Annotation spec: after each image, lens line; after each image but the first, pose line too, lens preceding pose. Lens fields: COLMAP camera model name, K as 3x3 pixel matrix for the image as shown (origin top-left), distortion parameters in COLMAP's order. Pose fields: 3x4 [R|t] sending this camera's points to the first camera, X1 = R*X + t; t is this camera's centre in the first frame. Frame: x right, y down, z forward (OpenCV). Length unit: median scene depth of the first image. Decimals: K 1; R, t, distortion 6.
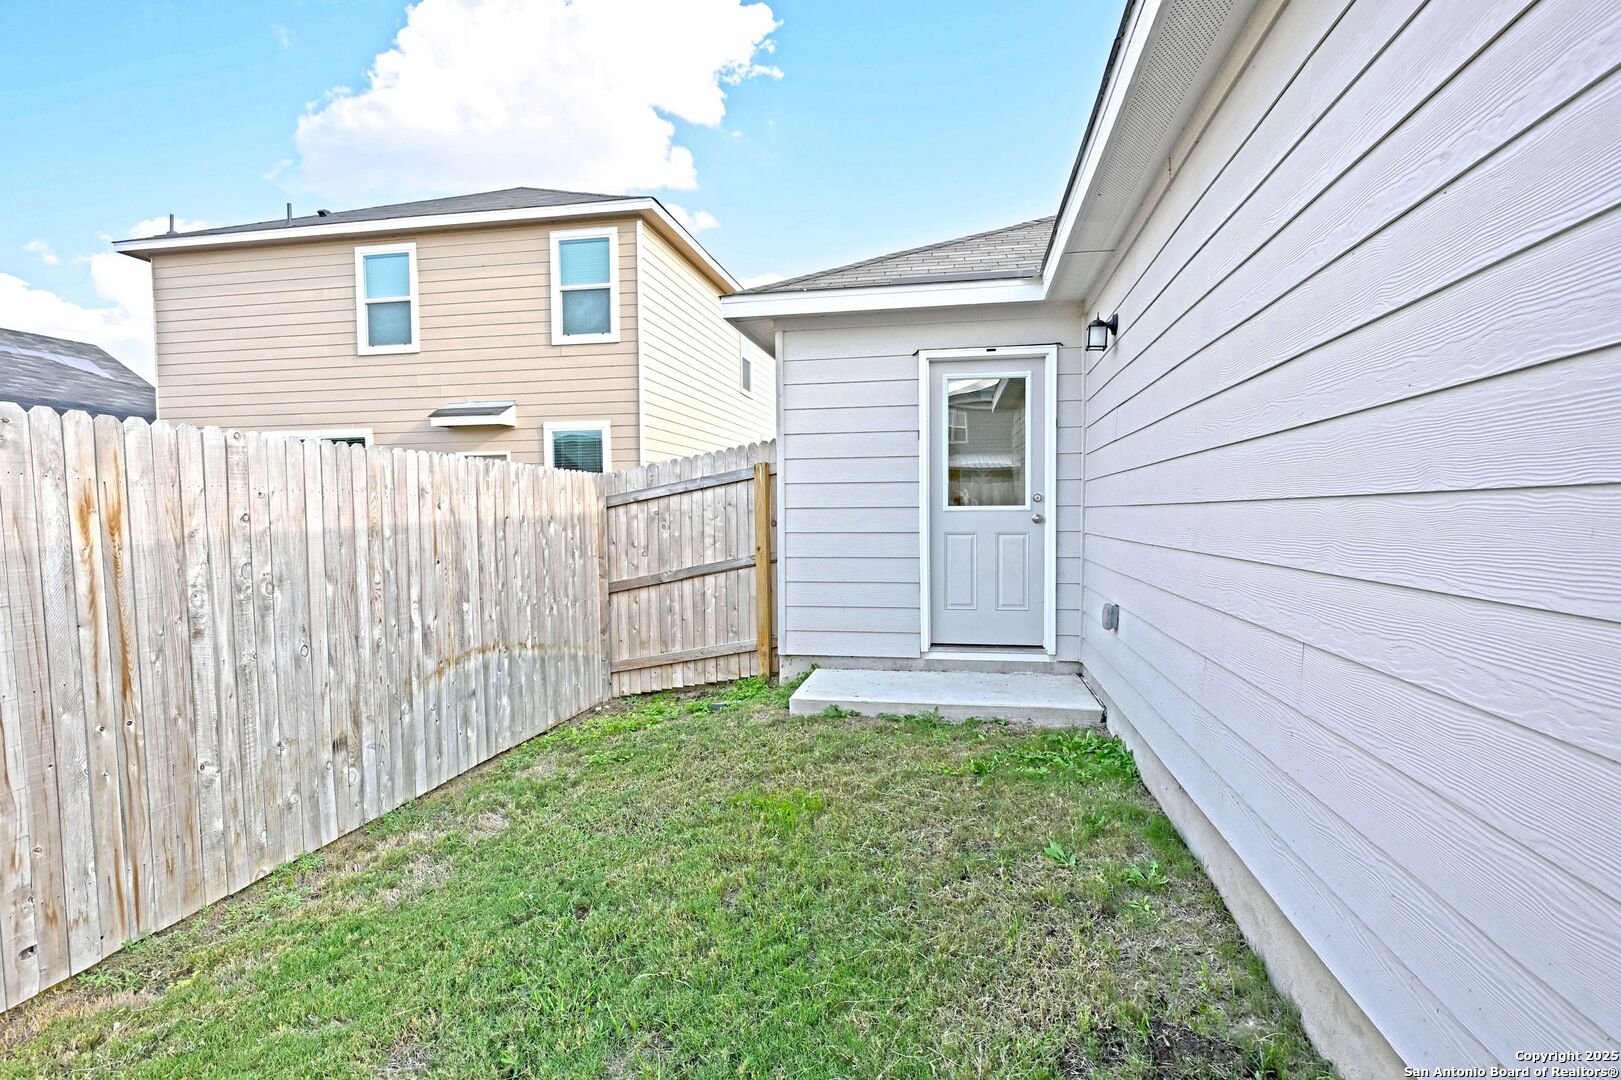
lens RADIAL K [[838.3, 0, 823.2], [0, 838.3, 543.4], [0, 0, 1]] dist [-0.026085, 0.005752]
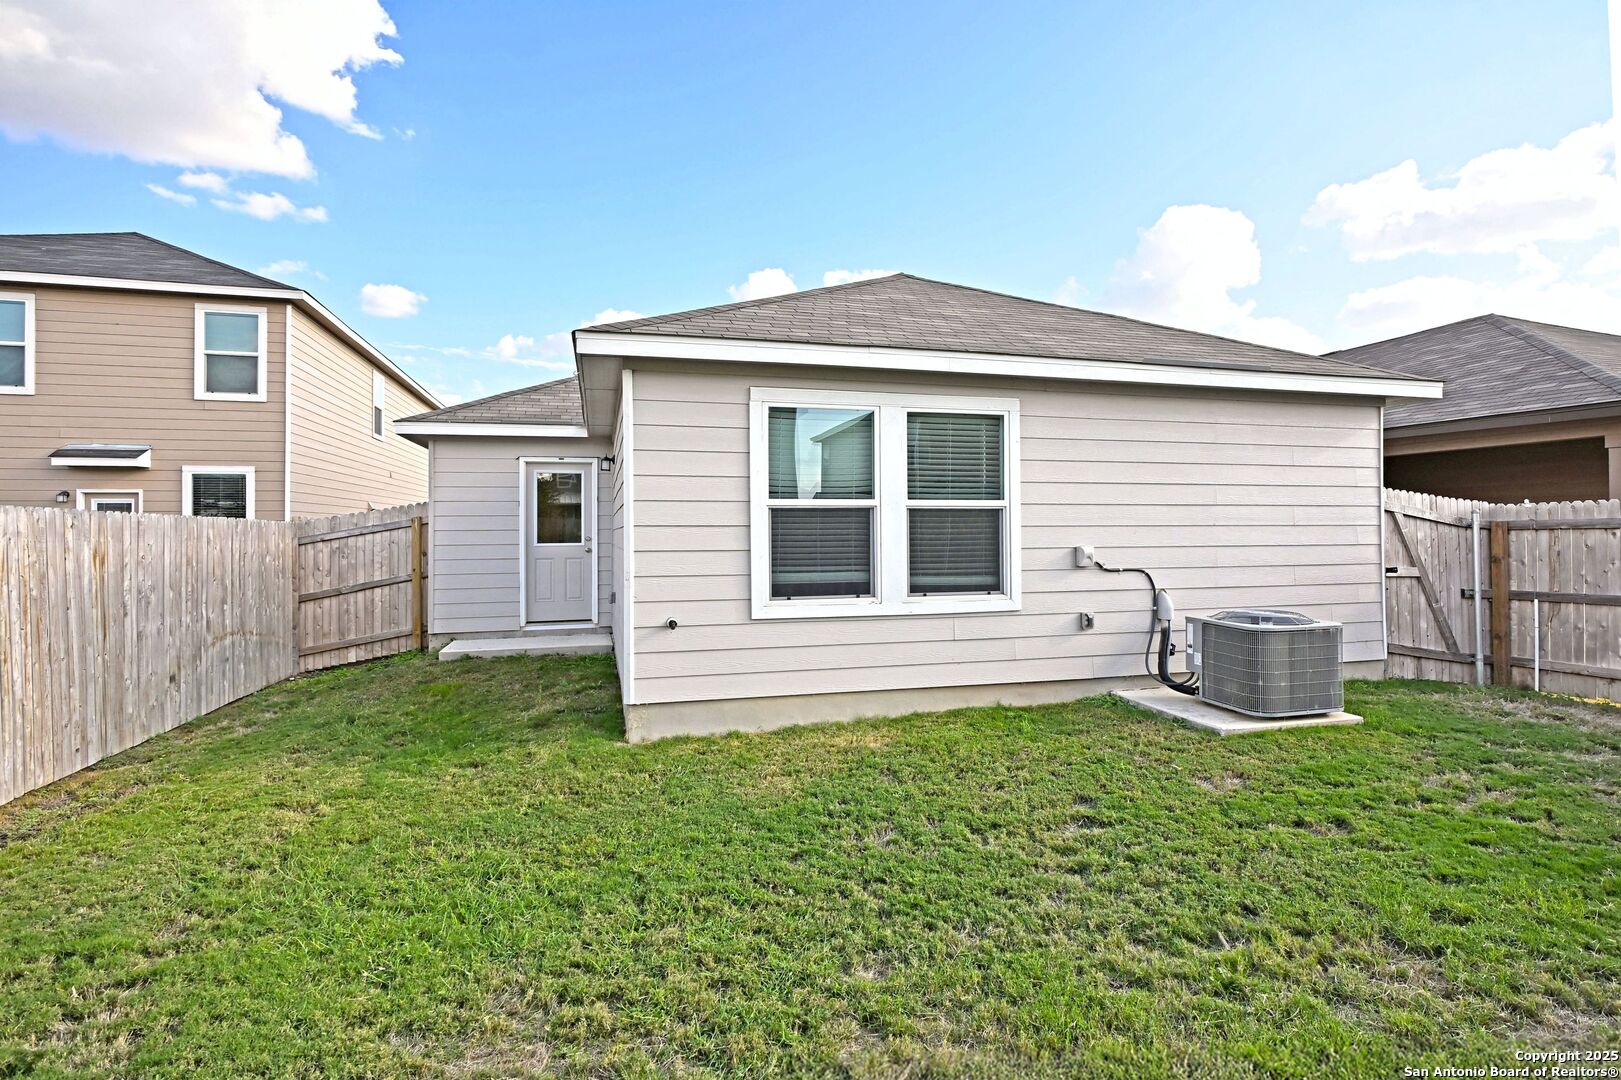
lens RADIAL K [[795.5, 0, 833.2], [0, 795.5, 516.0], [0, 0, 1]] dist [0.003526, 0.001380]
pose [[0.898771, 0.009547, 0.438314, -0.025887], [0.017783, 0.998146, -0.058206, 0.006457], [-0.438058, 0.060109, 0.896935, -0.751176]]
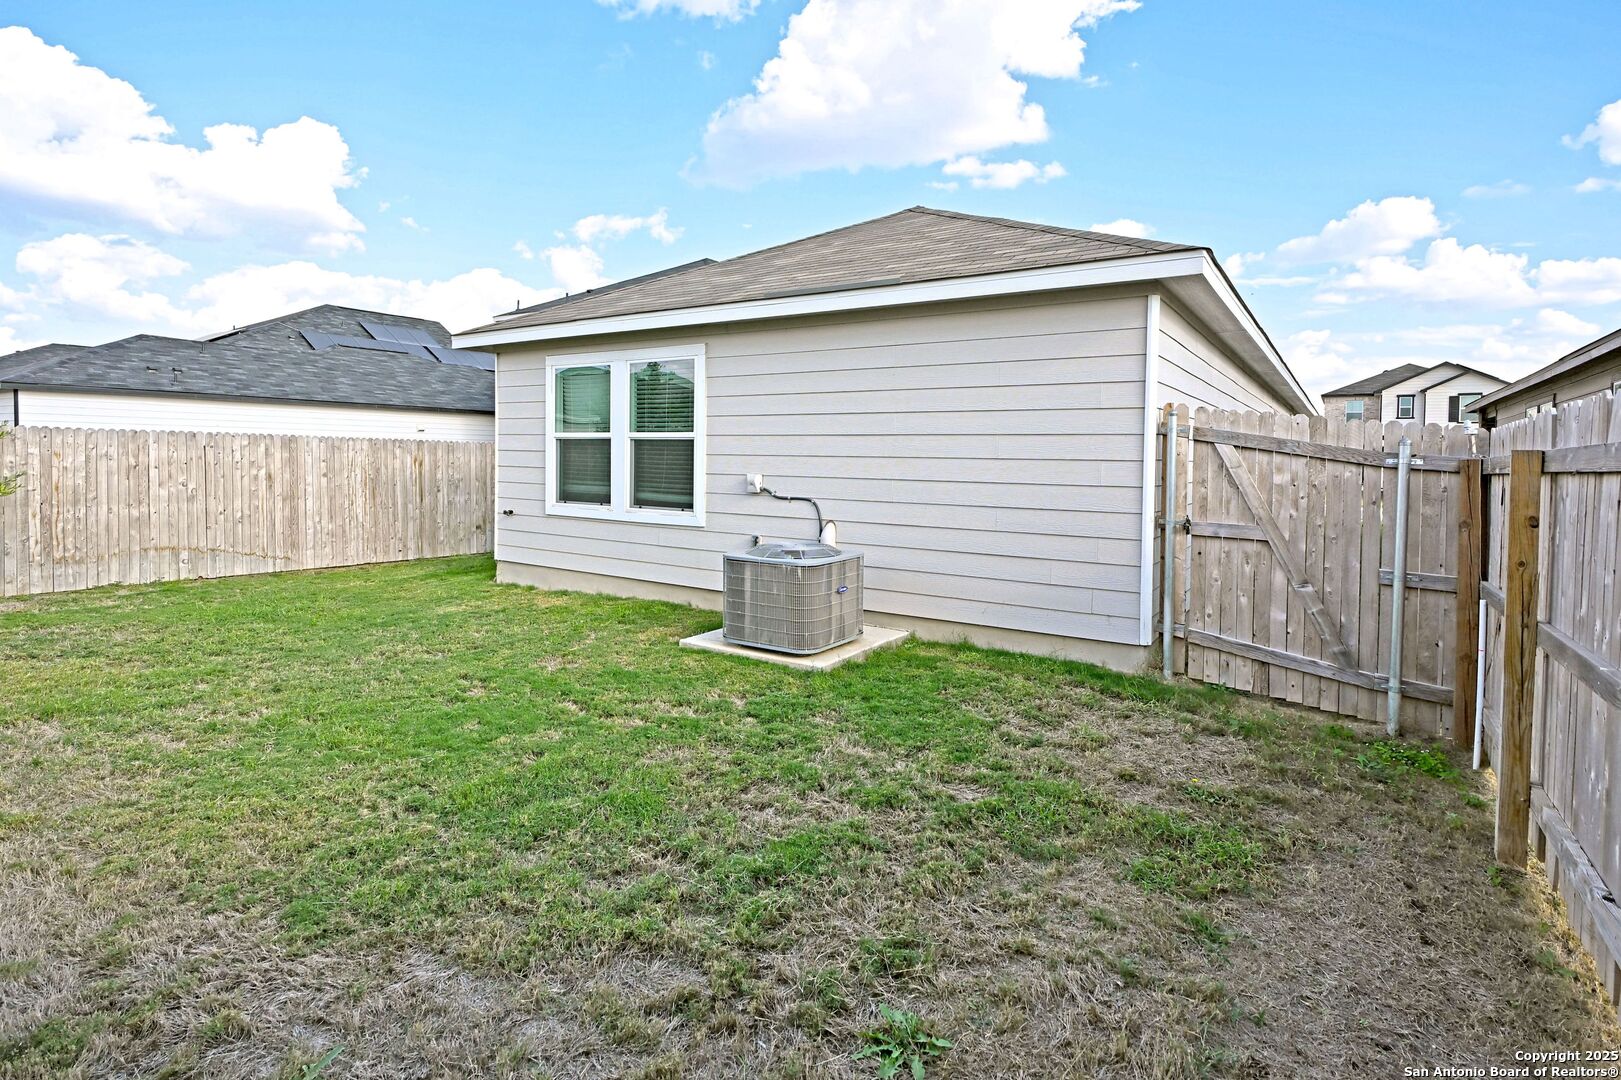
lens RADIAL K [[838.3, 0, 838.2], [0, 838.3, 486.3], [0, 0, 1]] dist [-0.026085, 0.005752]
pose [[0.919062, 0.035267, -0.392533, 1.326528], [-0.038732, 0.999249, -0.000908, 0.005357], [0.392206, 0.016038, 0.919738, -1.004630]]
